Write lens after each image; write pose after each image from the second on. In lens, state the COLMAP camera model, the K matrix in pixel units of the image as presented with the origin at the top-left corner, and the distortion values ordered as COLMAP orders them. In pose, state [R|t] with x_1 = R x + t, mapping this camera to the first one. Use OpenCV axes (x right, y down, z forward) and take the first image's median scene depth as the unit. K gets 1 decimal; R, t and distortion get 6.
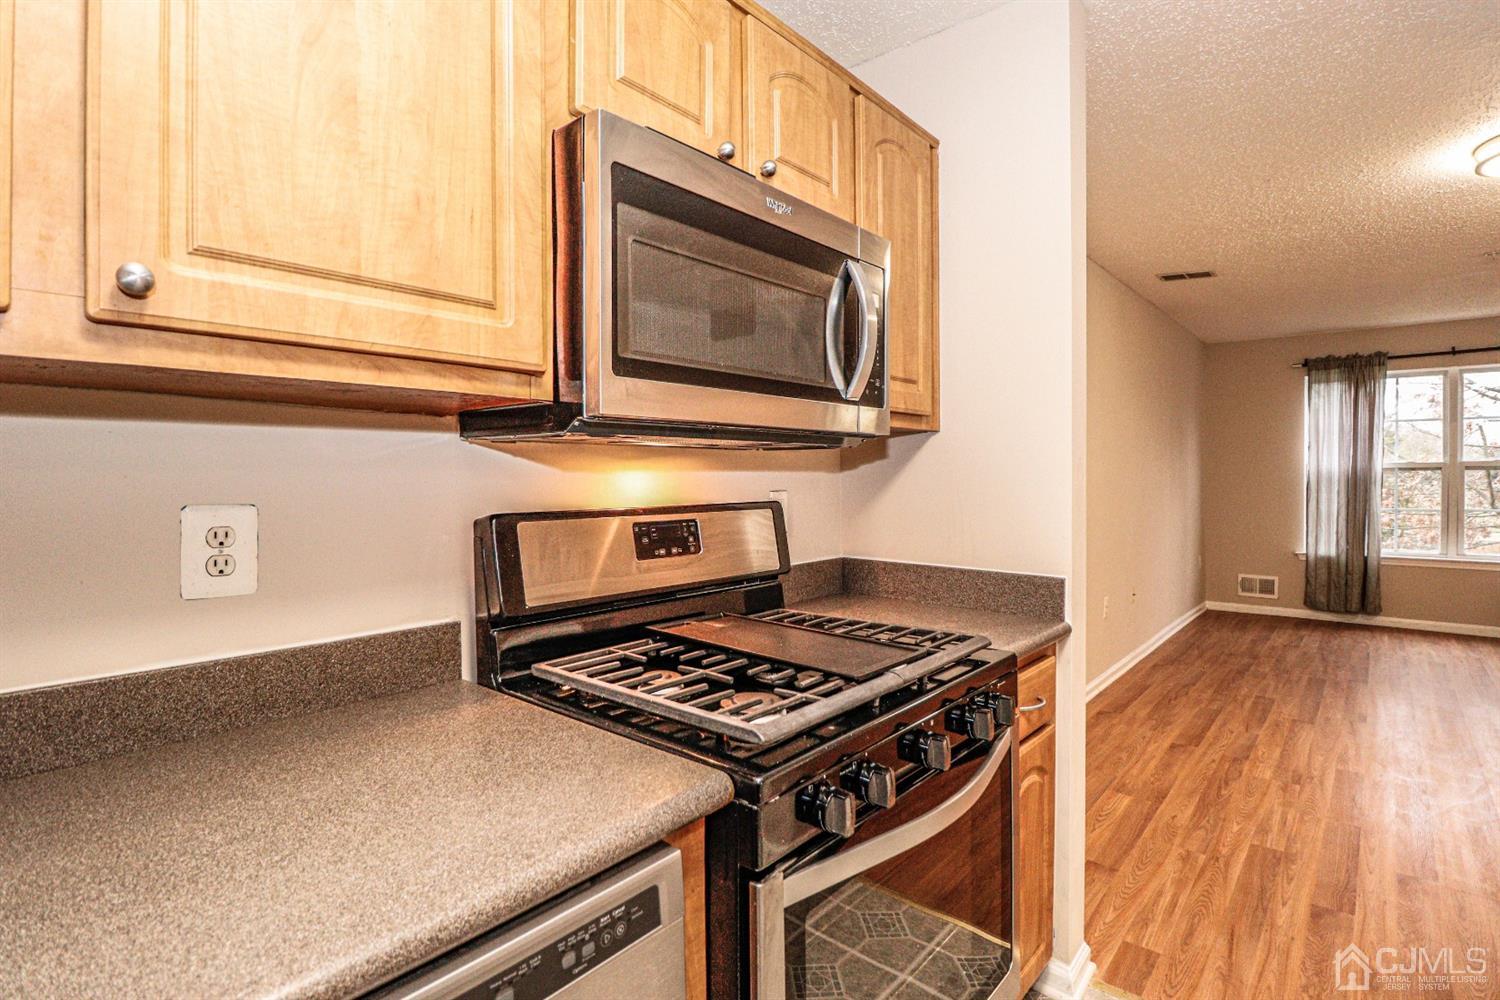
lens RADIAL K [[722.2, 0, 747.9], [0, 722.2, 482.2], [0, 0, 1]] dist [-0.000533, -0.011031]
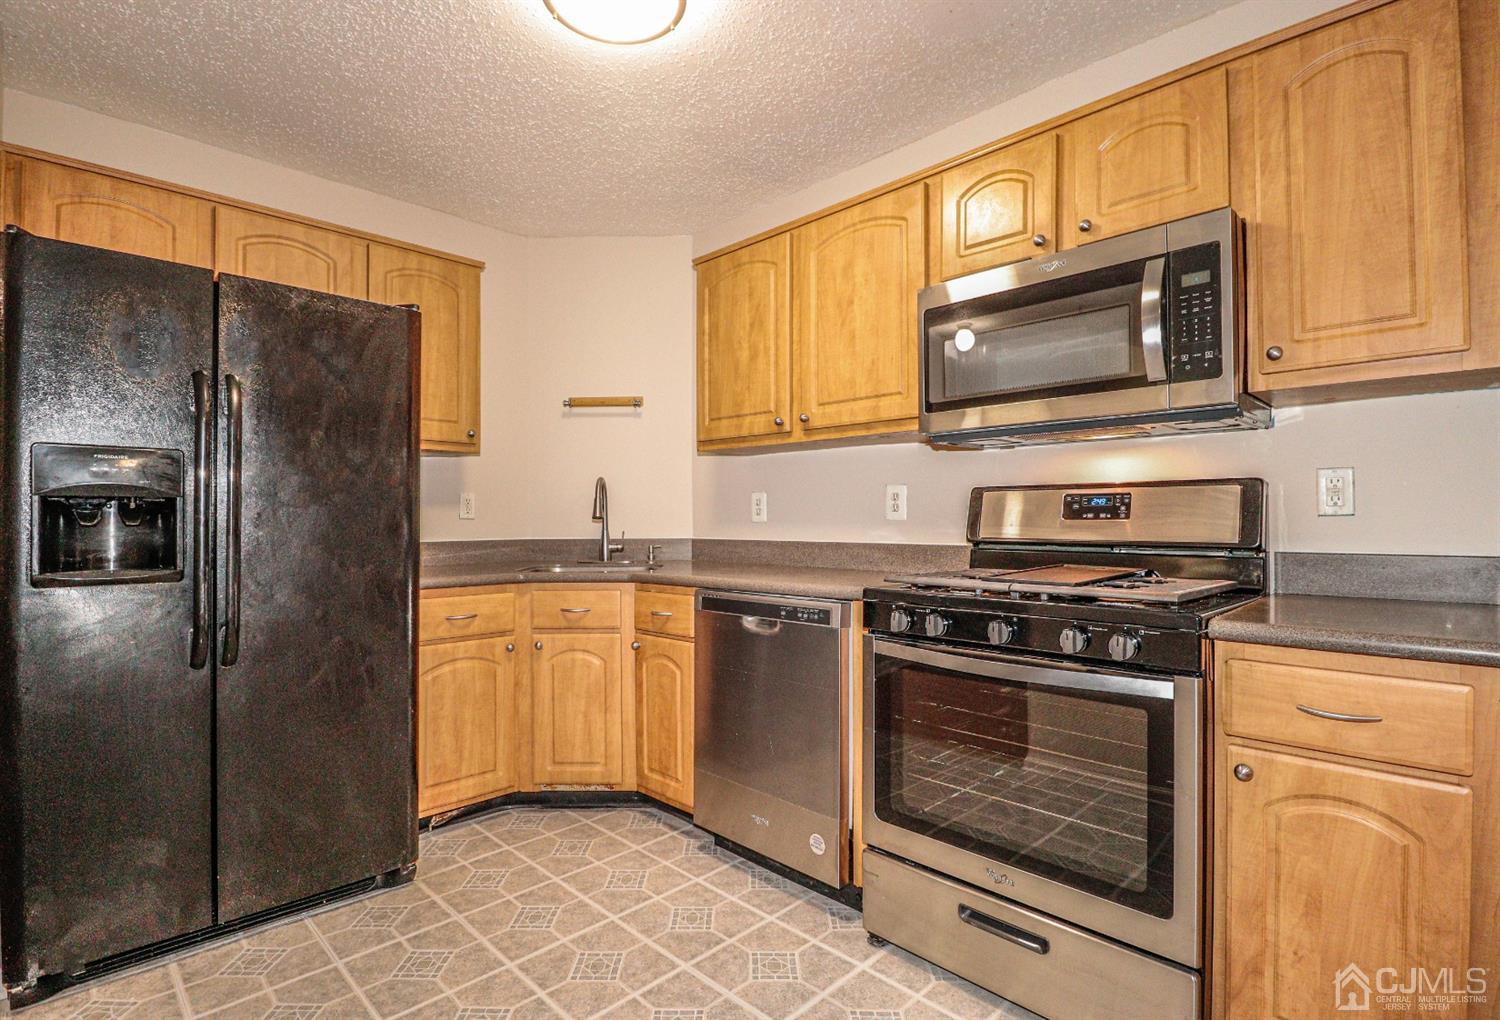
lens RADIAL K [[729.2, 0, 730.1], [0, 729.2, 502.7], [0, 0, 1]] dist [0.000517, -0.013347]
pose [[-0.086813, -0.018992, -0.996044, 0.511851], [-0.008862, 0.999793, -0.018291, 0.039752], [0.996185, 0.007239, -0.086963, 0.166460]]
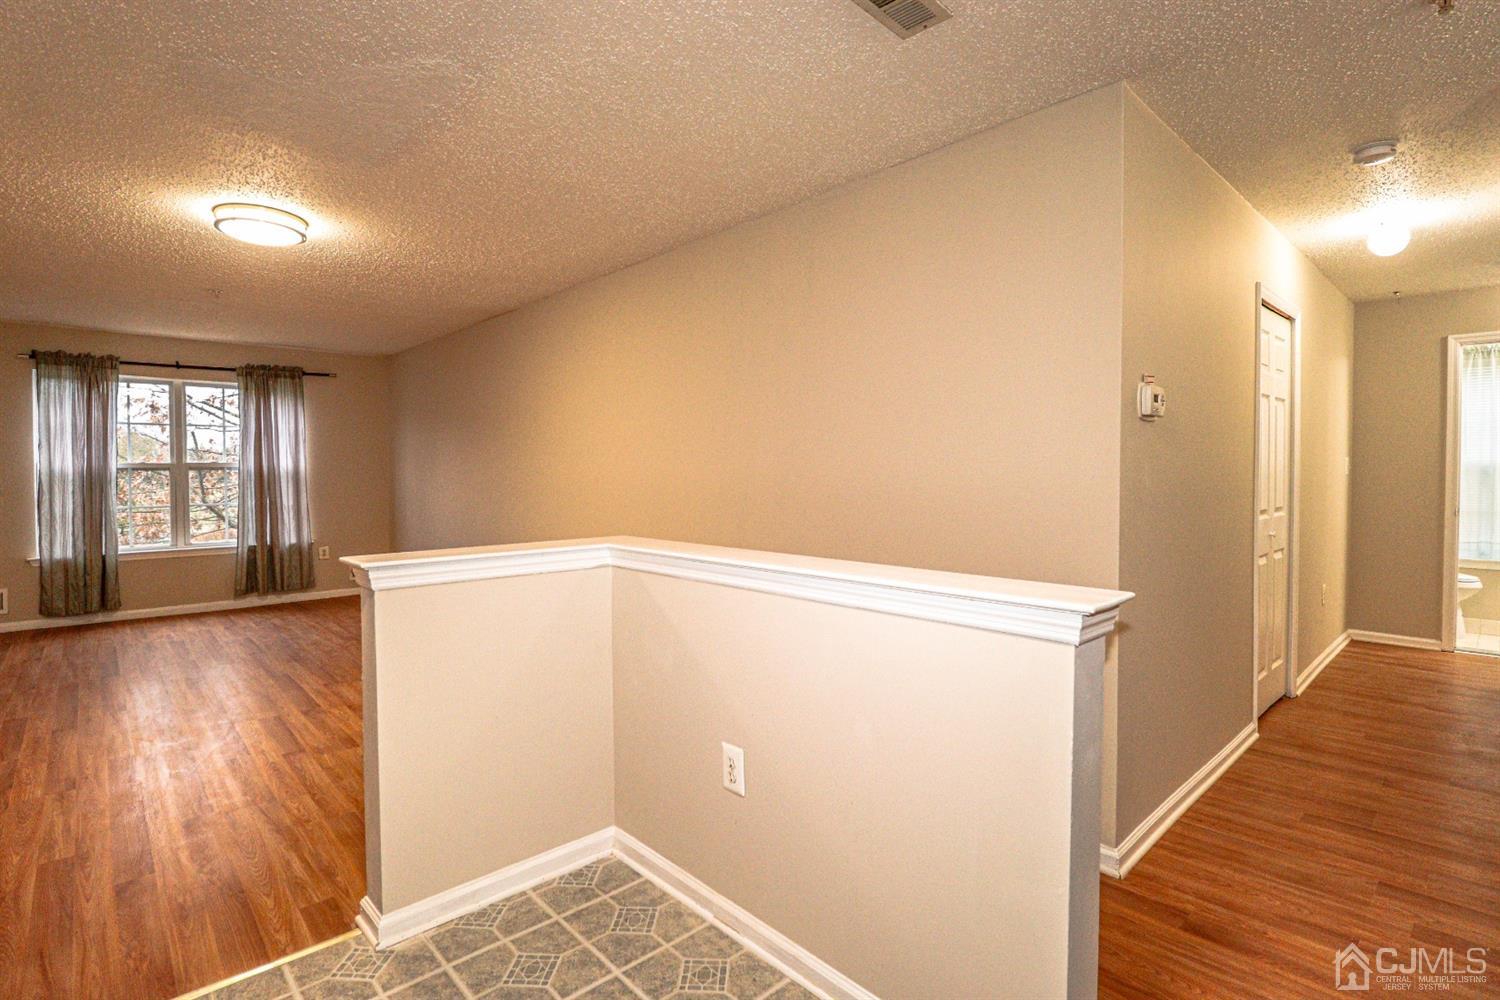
lens RADIAL K [[719.7, 0, 743.3], [0, 719.7, 491.0], [0, 0, 1]] dist [-0.001482, -0.010422]
pose [[0.107997, -0.024845, 0.993841, -0.071552], [0.012608, 0.999642, 0.023620, 0.000409], [-0.994071, 0.009979, 0.108272, -0.018797]]
